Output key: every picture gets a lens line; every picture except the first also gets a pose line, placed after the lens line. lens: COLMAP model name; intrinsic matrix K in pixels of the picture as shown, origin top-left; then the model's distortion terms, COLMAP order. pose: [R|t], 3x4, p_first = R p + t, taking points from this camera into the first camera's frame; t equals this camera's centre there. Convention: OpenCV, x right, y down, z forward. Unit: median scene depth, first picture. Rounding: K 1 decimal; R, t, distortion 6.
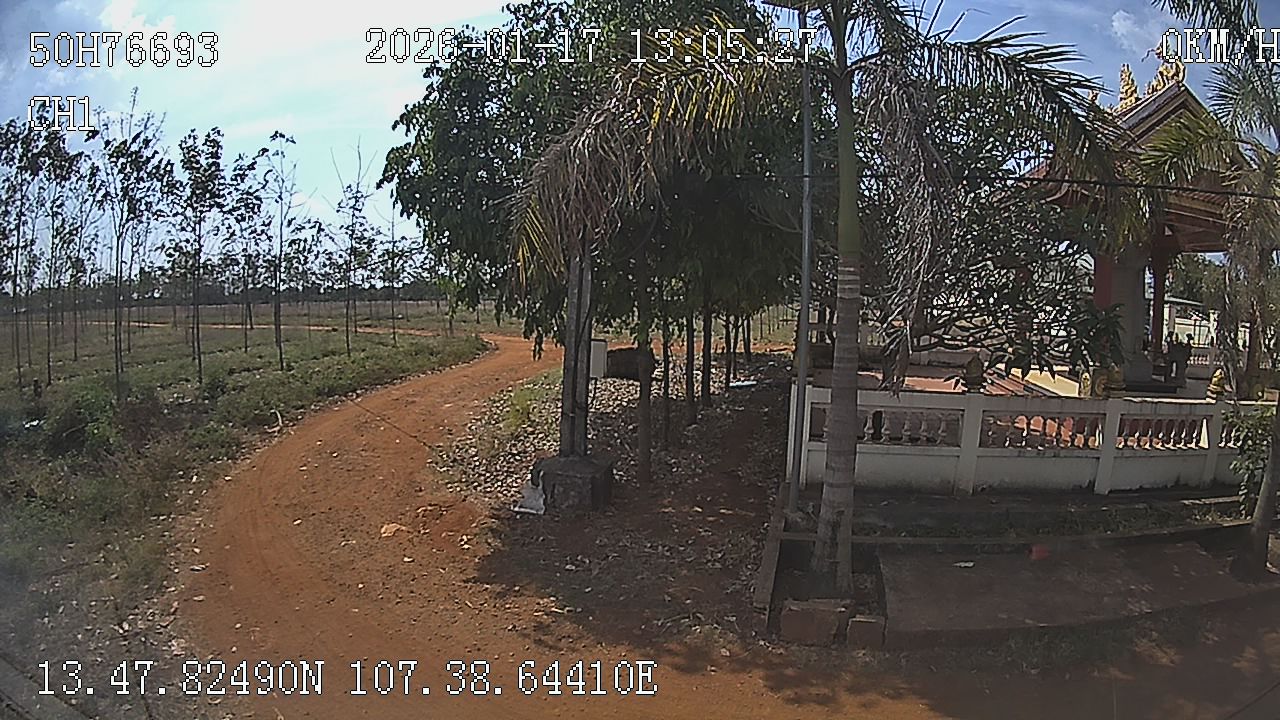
lens RADIAL K [[674.2, 0, 640.0], [0, 674.2, 360.0], [0, 0, 1]] dist [-0.320717, 0.093466]
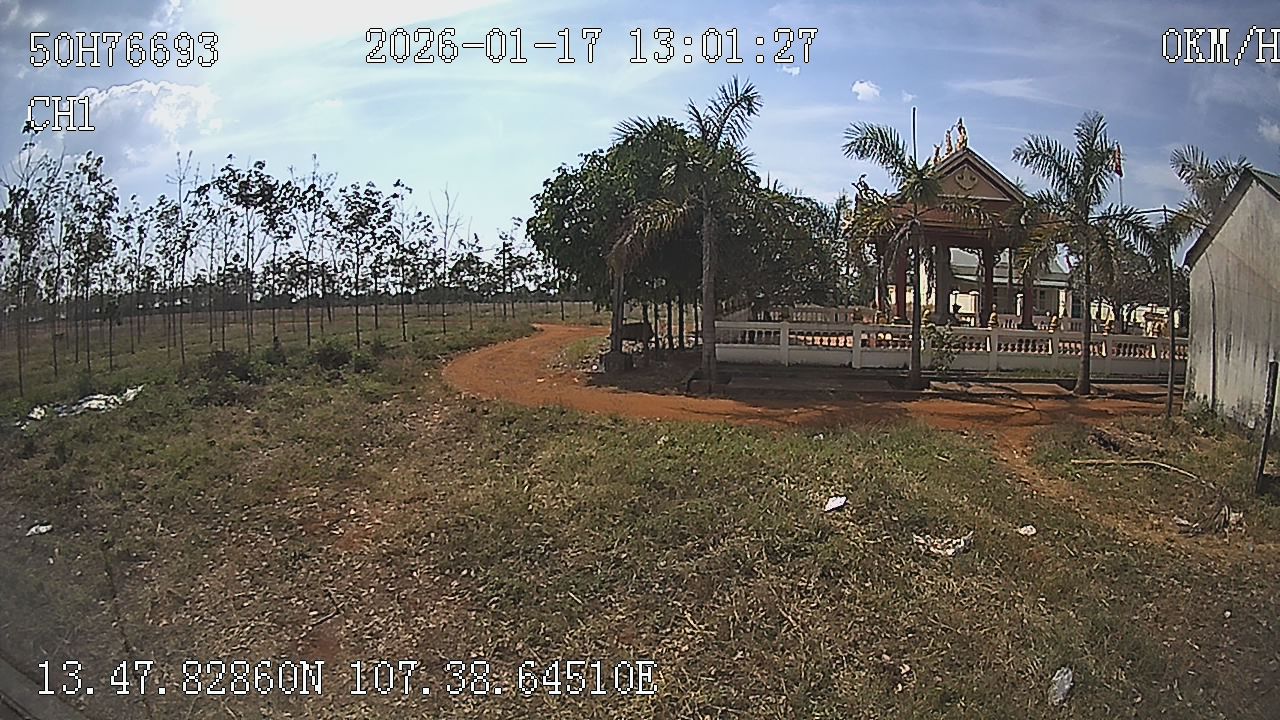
lens RADIAL K [[674.2, 0, 640.0], [0, 674.2, 360.0], [0, 0, 1]] dist [-0.320717, 0.093466]
pose [[0.999857, -0.016318, -0.004506, -0.003523], [0.016301, 0.999860, -0.003681, 0.160146], [0.004566, 0.003607, 0.999983, -1.240400]]
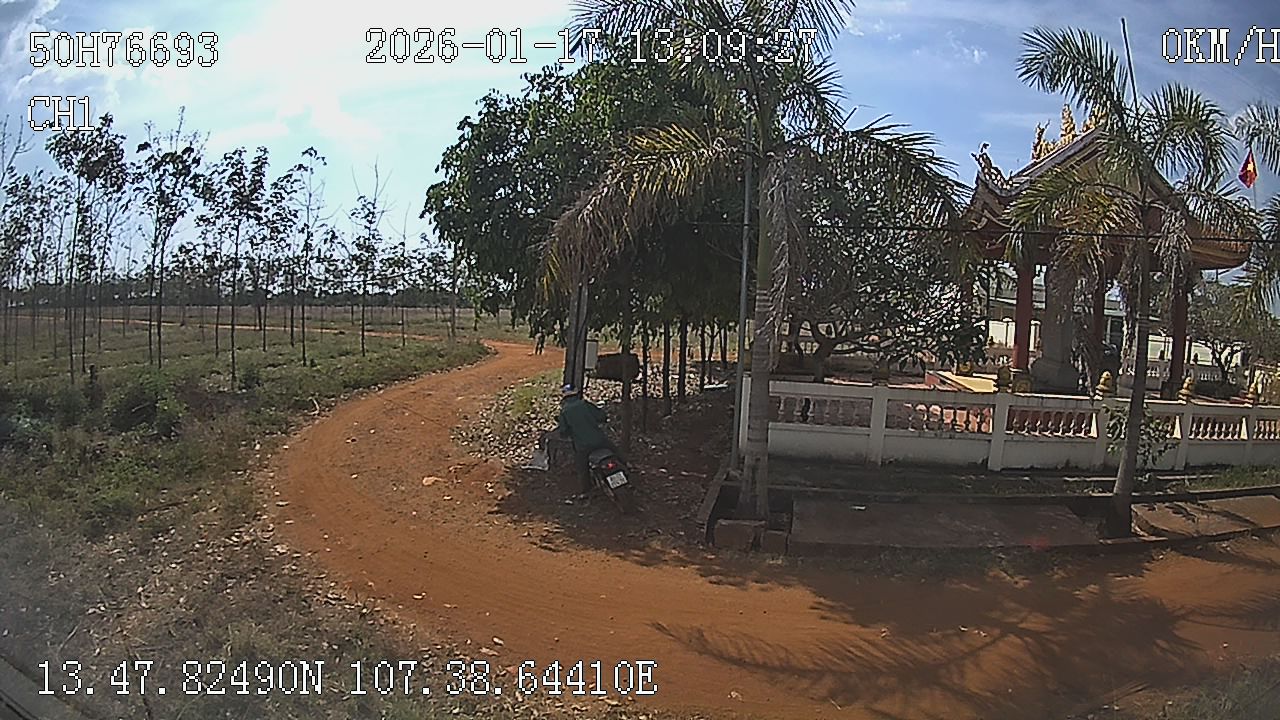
lens RADIAL K [[676.7, 0, 640.4], [0, 676.7, 358.1], [0, 0, 1]] dist [-0.321518, 0.094513]
pose [[0.999696, 0.019821, 0.014637, 0.013285], [-0.019514, 0.999593, -0.020786, 0.027869], [-0.015043, 0.020495, 0.999677, -0.295105]]
